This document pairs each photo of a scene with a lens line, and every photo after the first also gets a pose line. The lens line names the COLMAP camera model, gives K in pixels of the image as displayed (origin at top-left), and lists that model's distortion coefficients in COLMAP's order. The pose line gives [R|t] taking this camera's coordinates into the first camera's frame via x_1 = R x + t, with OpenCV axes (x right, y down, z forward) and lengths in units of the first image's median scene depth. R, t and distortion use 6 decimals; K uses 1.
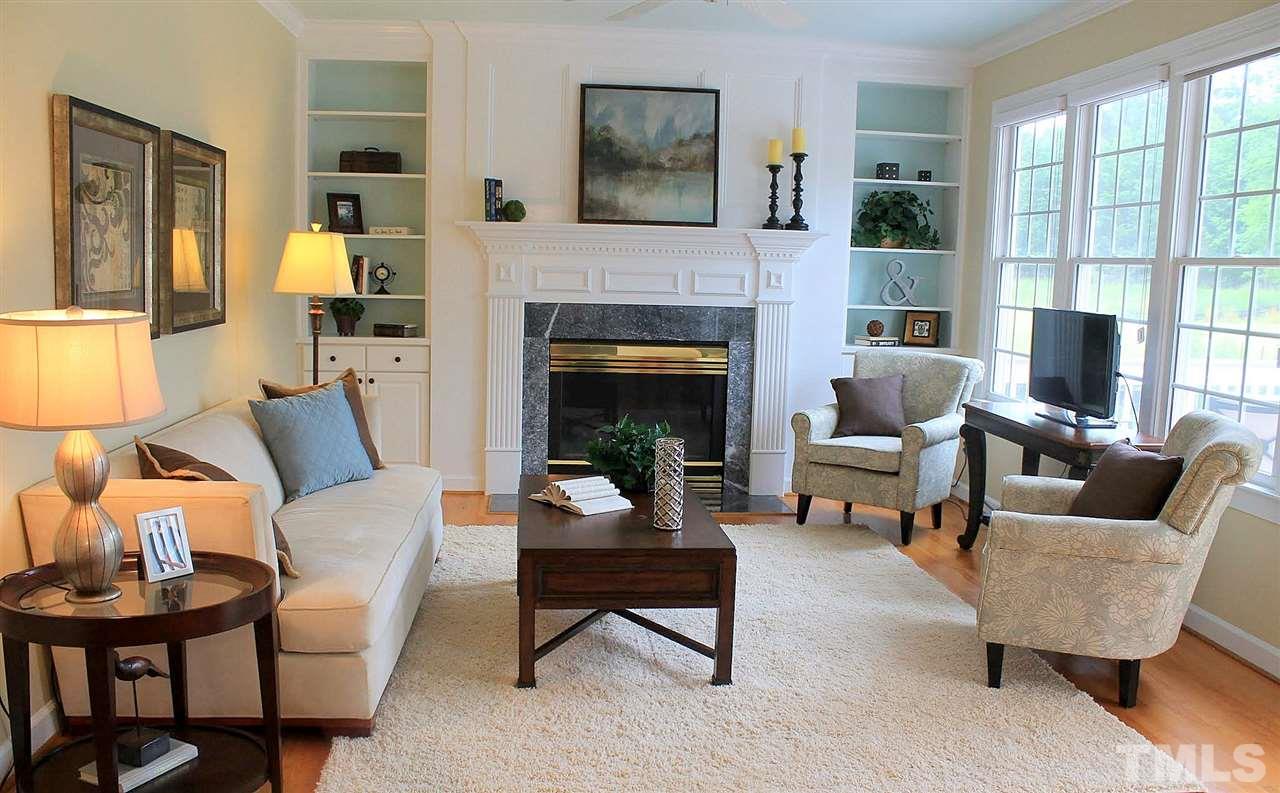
lens RADIAL K [[1065.4, 0, 640.0], [0, 1065.4, 448.9], [0, 0, 1]] dist [-0.160447, 0.066395]
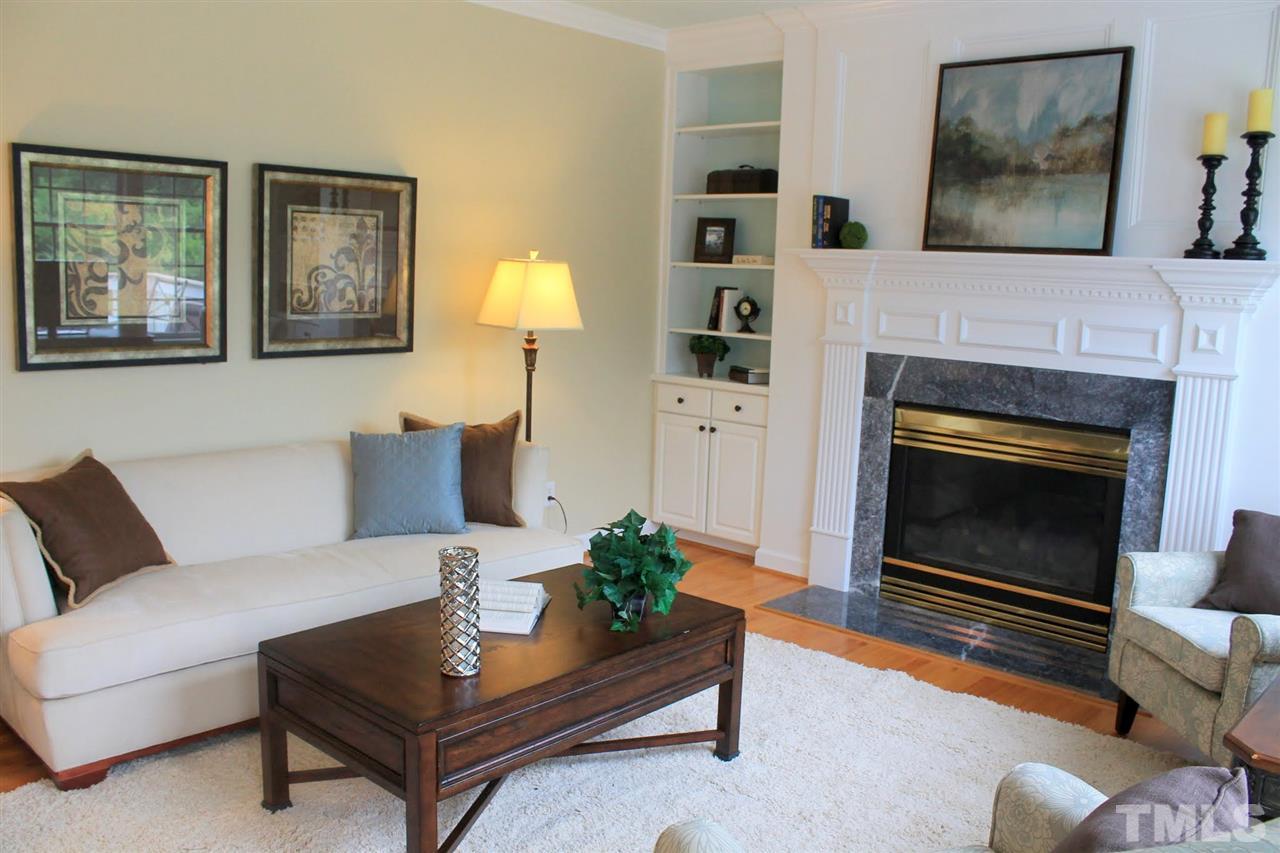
lens RADIAL K [[1068.0, 0, 597.1], [0, 1068.0, 443.6], [0, 0, 1]] dist [-0.165543, 0.109642]
pose [[0.658689, 0.115300, -0.743529, 0.354490], [-0.143301, 0.989325, 0.026466, -0.064539], [0.738644, 0.089115, 0.668180, 0.344395]]
